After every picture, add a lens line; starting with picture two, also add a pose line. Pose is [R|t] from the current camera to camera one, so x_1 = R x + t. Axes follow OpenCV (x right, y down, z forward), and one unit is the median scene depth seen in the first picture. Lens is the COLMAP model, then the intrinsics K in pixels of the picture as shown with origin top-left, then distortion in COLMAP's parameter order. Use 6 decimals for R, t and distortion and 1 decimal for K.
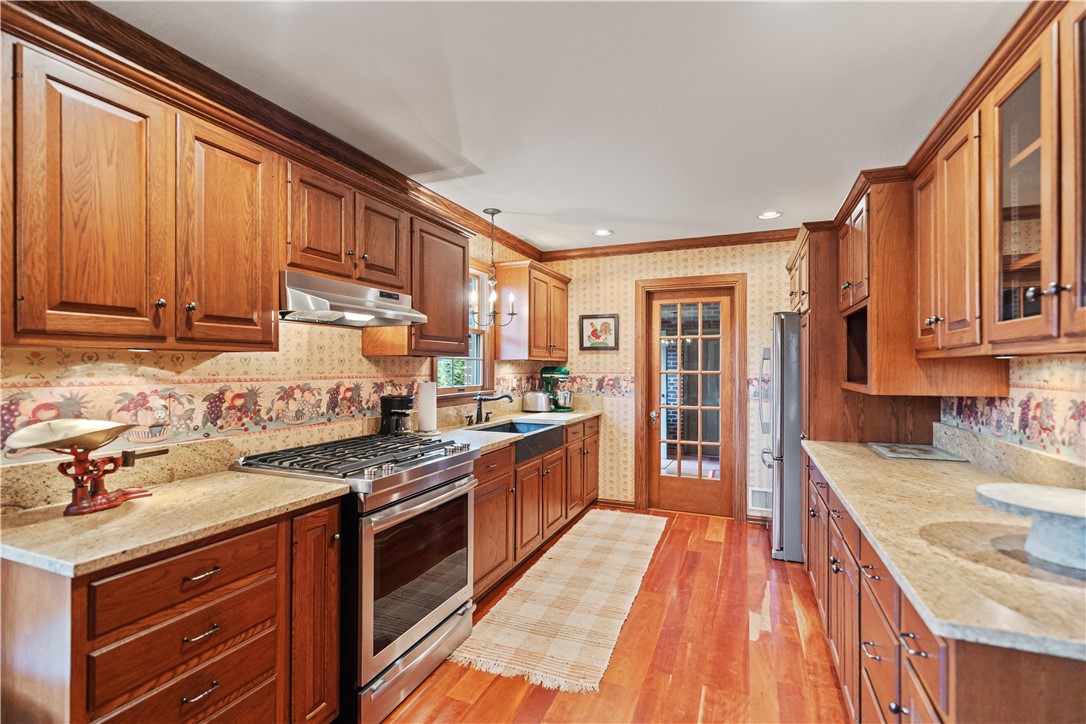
lens RADIAL K [[499.5, 0, 533.5], [0, 499.5, 364.5], [0, 0, 1]] dist [0.004067, -0.000527]
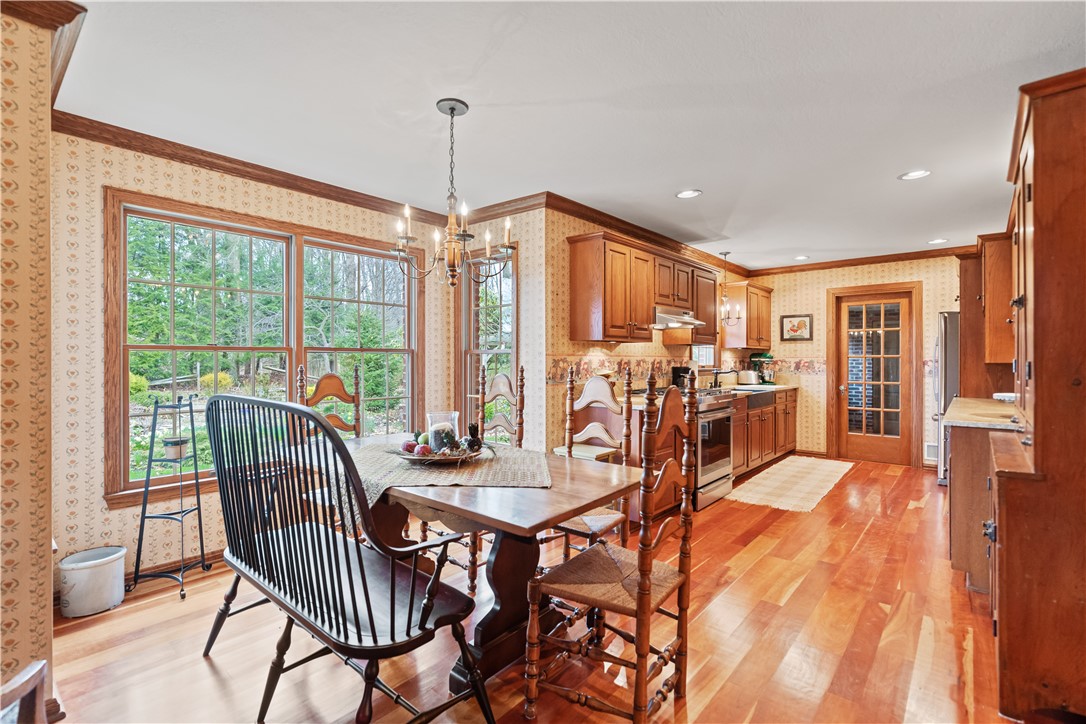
lens RADIAL K [[499.5, 0, 536.9], [0, 499.5, 359.7], [0, 0, 1]] dist [0.004067, -0.000527]
pose [[0.951907, -0.002165, -0.306380, -0.140370], [0.002815, 0.999995, 0.001679, 0.021098], [0.306374, -0.002460, 0.951908, -0.577238]]
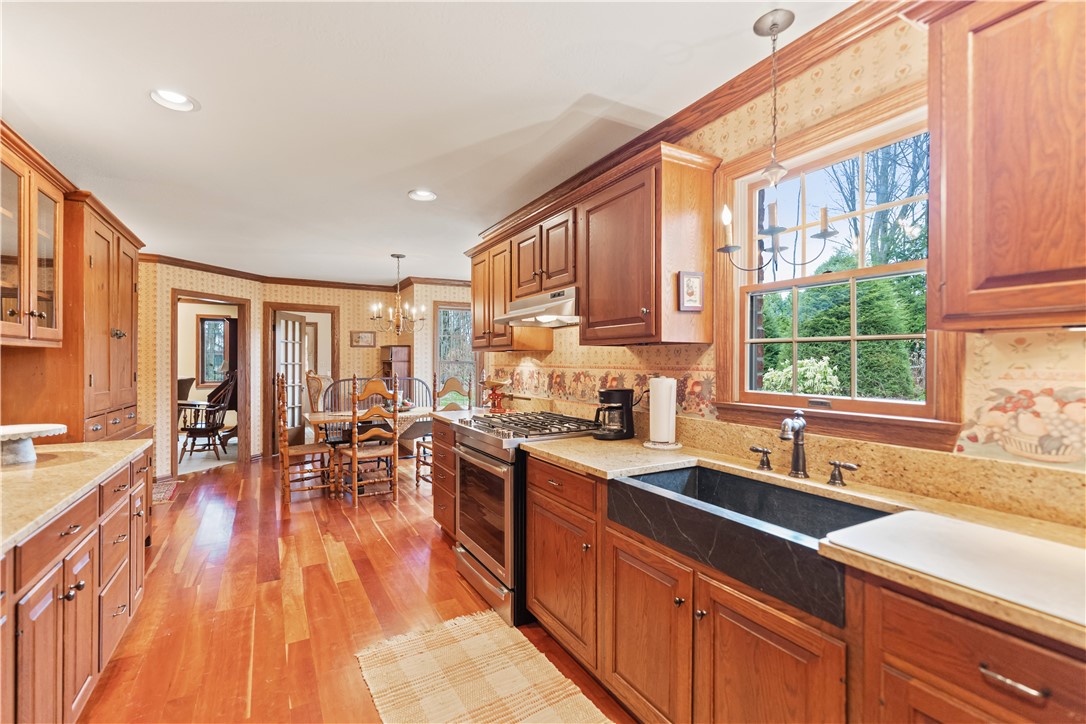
lens RADIAL K [[499.5, 0, 557.5], [0, 499.5, 359.9], [0, 0, 1]] dist [0.004067, -0.000527]
pose [[-0.598381, -0.003349, -0.801205, 0.352531], [0.001263, 0.999986, -0.005123, 0.008781], [0.801211, -0.004077, -0.598368, 0.957996]]
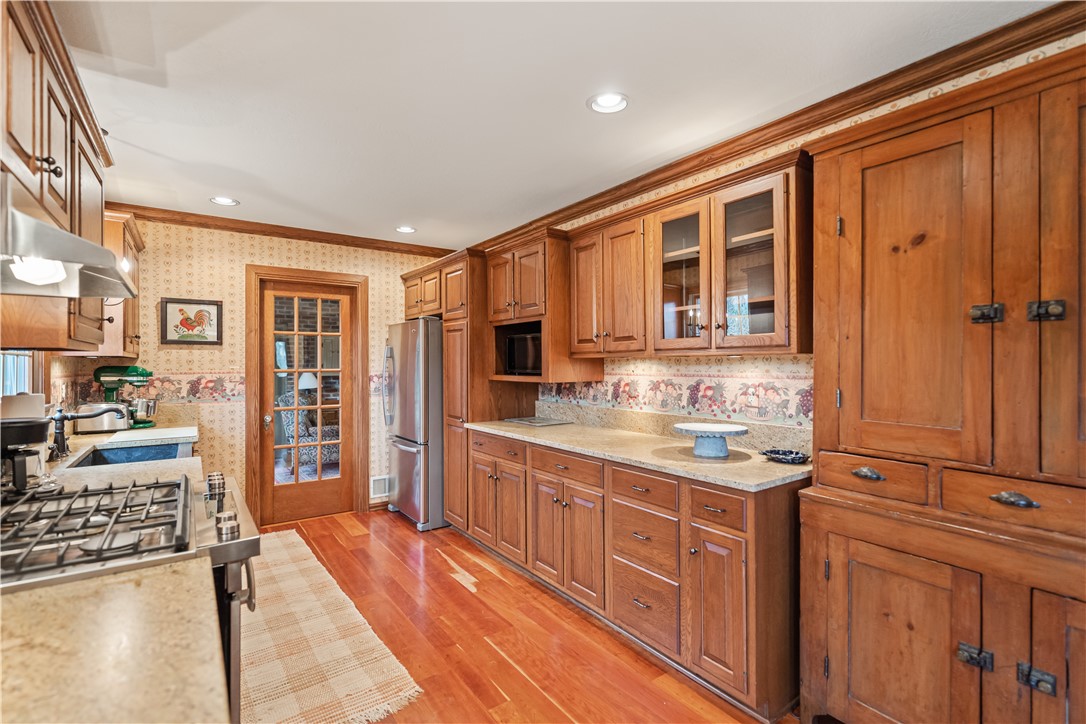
lens RADIAL K [[499.5, 0, 543.7], [0, 499.5, 360.2], [0, 0, 1]] dist [0.004067, -0.000527]
pose [[0.521498, 0.000433, 0.853252, -0.285628], [0.002221, 0.999996, -0.001865, -0.001522], [-0.853249, 0.002868, 0.521495, 0.131309]]
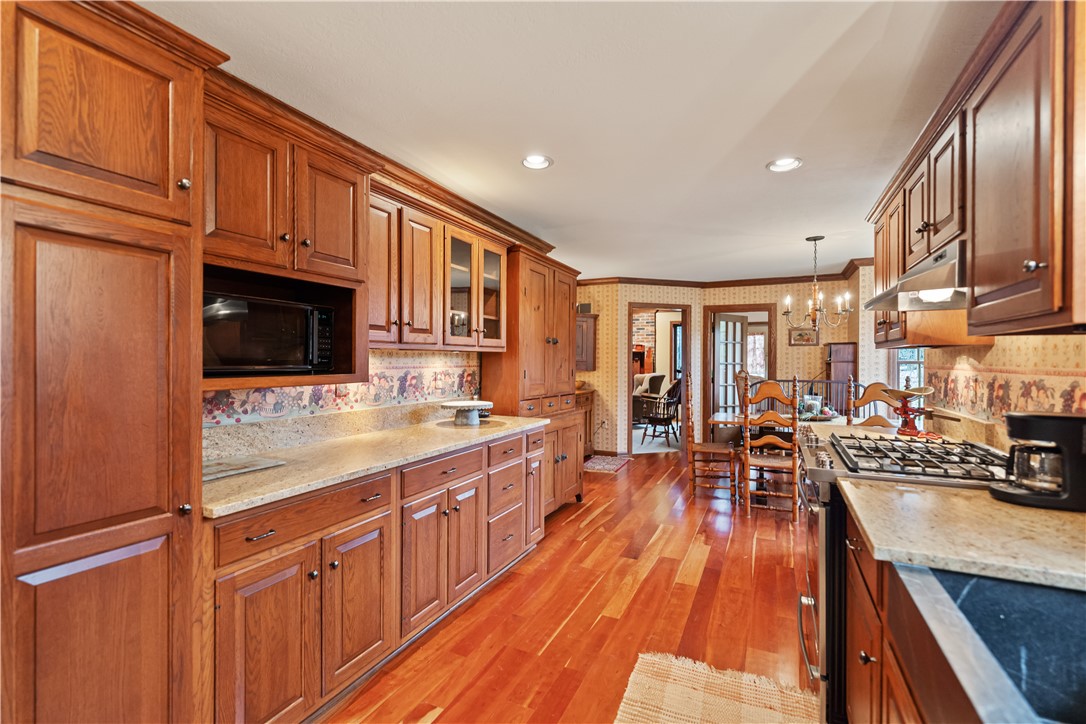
lens RADIAL K [[499.5, 0, 518.8], [0, 499.5, 361.9], [0, 0, 1]] dist [0.004067, -0.000527]
pose [[-0.997310, -0.004649, 0.073156, 0.149457], [-0.004633, 0.999989, 0.000379, 0.008379], [-0.073157, 0.000039, -0.997320, 1.006429]]
